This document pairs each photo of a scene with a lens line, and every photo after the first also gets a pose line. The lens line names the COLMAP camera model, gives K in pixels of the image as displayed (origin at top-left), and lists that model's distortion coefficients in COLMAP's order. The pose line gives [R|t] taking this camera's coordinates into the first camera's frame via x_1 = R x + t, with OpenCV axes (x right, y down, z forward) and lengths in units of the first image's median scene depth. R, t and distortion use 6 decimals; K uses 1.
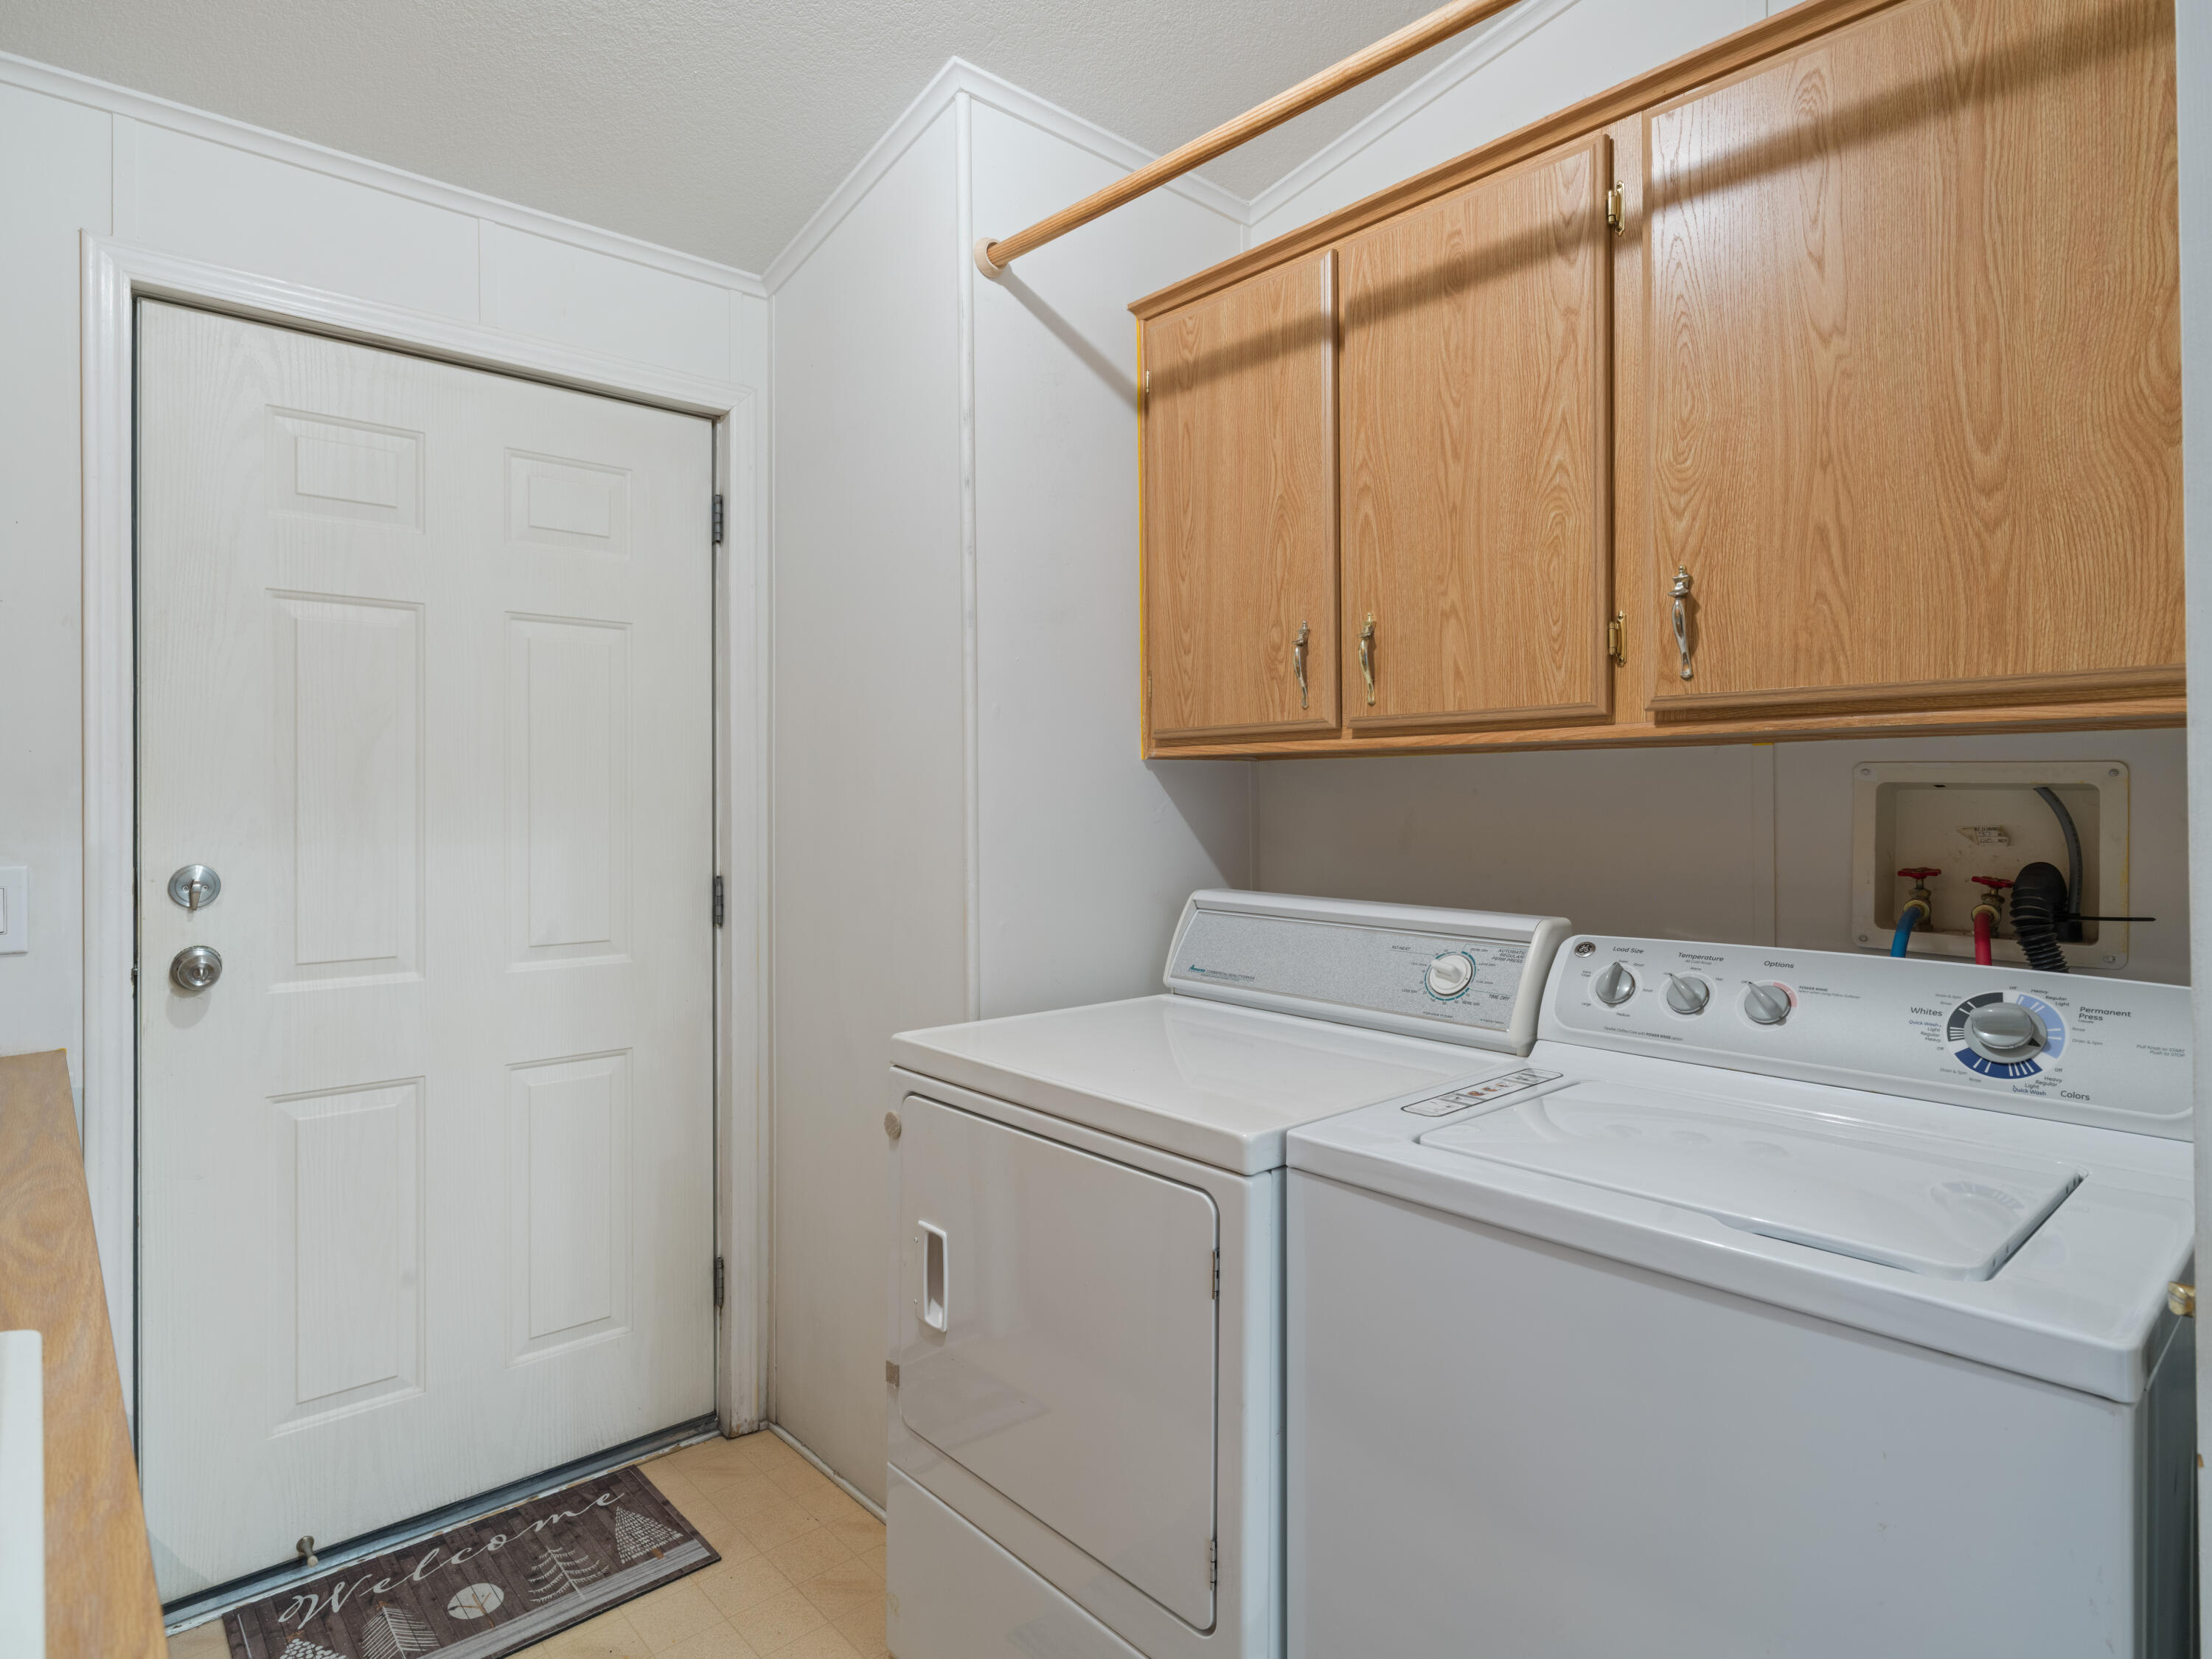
lens RADIAL K [[1222.6, 0, 1115.9], [0, 1222.6, 795.8], [0, 0, 1]] dist [0.006776, -0.004650]
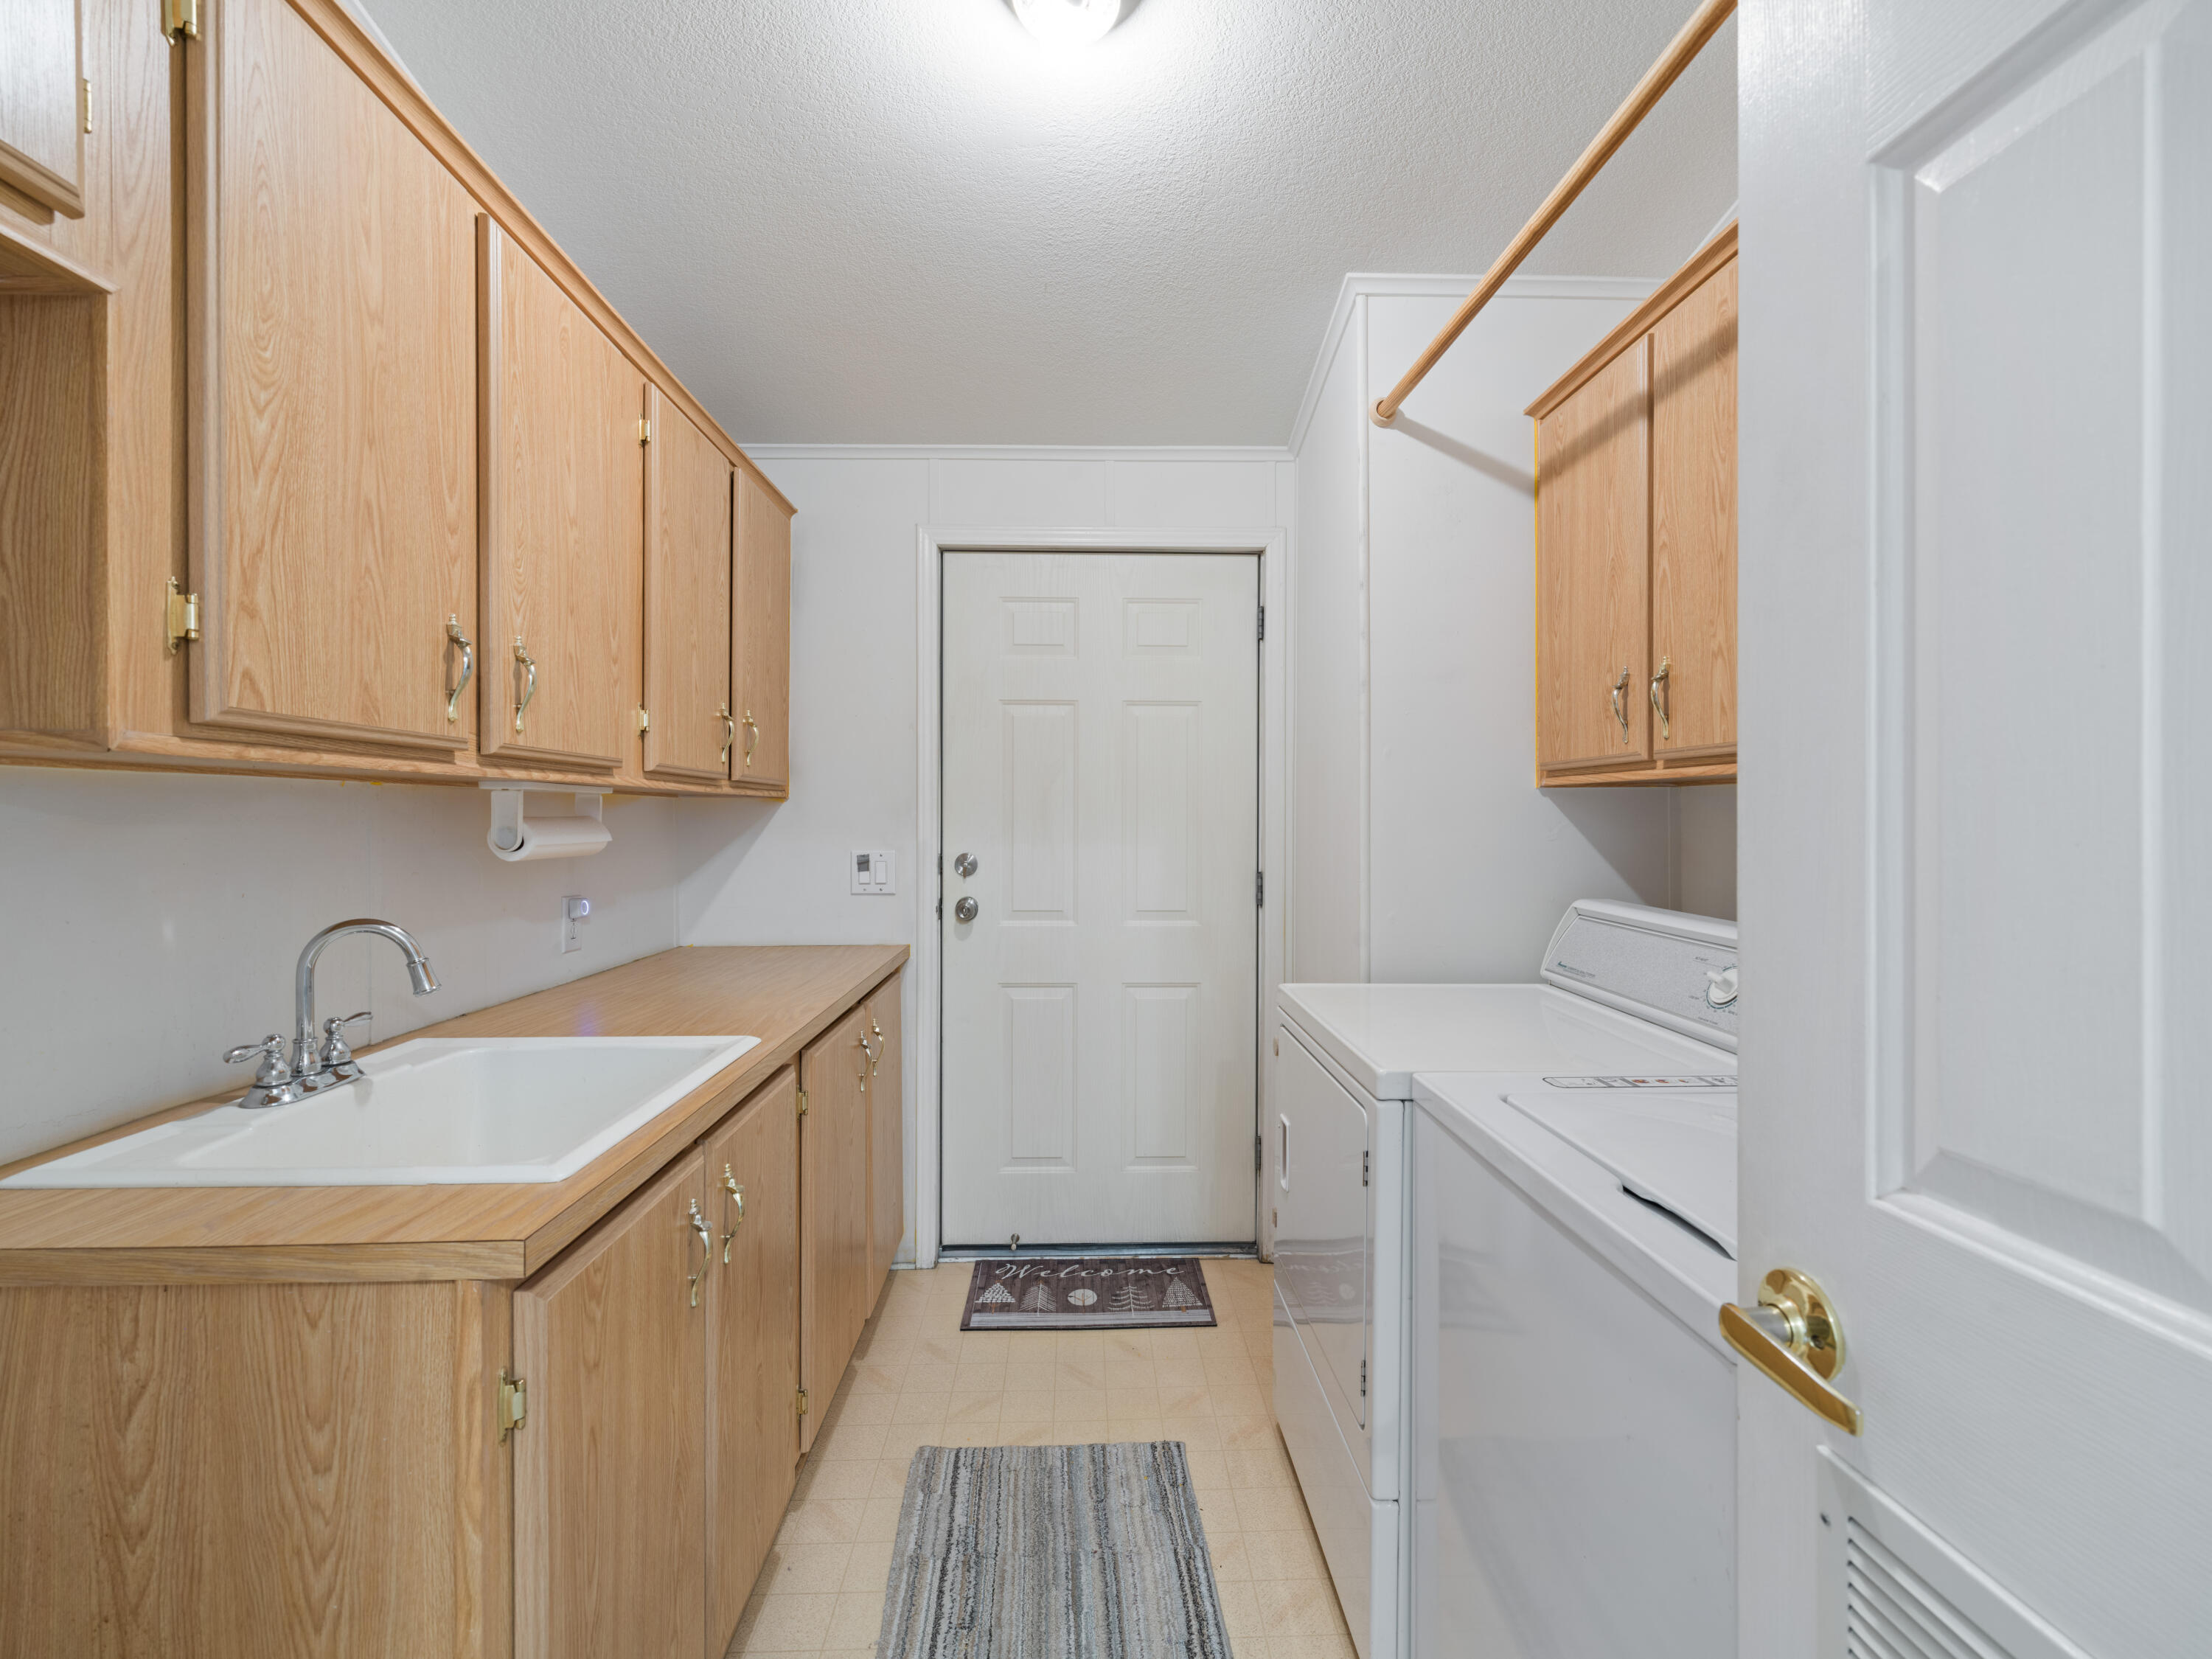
lens RADIAL K [[1017.5, 0, 1108.9], [0, 1017.5, 820.7], [0, 0, 1]] dist [0.002279, -0.002232]
pose [[0.765586, 0.007742, -0.643287, 0.385516], [-0.002423, 0.999955, 0.009150, -0.006525], [0.643329, -0.005446, 0.765570, -0.036545]]
